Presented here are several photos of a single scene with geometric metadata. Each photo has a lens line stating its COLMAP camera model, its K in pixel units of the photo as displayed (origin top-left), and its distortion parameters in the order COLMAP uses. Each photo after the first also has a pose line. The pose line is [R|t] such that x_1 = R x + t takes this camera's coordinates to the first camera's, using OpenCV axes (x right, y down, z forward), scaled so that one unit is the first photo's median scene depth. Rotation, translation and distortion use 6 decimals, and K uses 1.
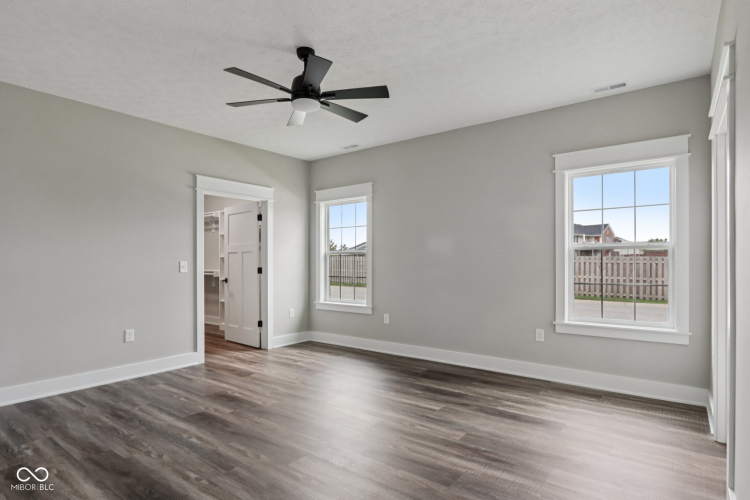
lens RADIAL K [[406.5, 0, 372.8], [0, 406.5, 262.5], [0, 0, 1]] dist [-0.012326, 0.003740]
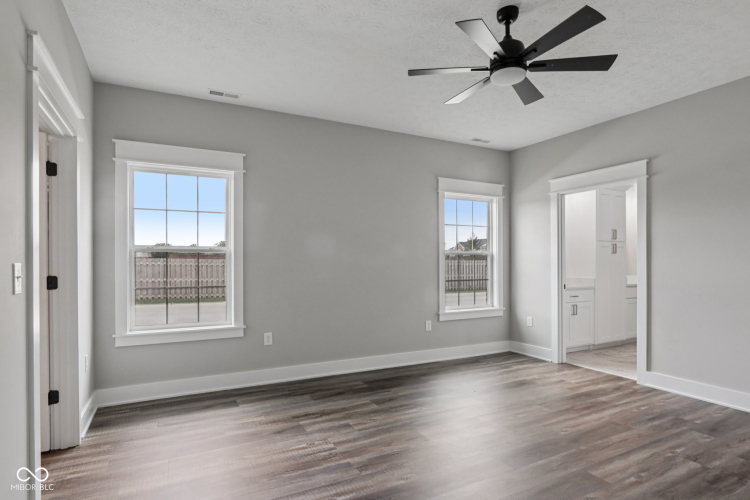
lens RADIAL K [[406.5, 0, 389.6], [0, 406.5, 261.8], [0, 0, 1]] dist [-0.012326, 0.003740]
pose [[0.414855, 0.003451, 0.909881, -0.535578], [0.003212, 0.999981, -0.005258, -0.001709], [-0.909882, 0.005104, 0.414836, 0.451934]]
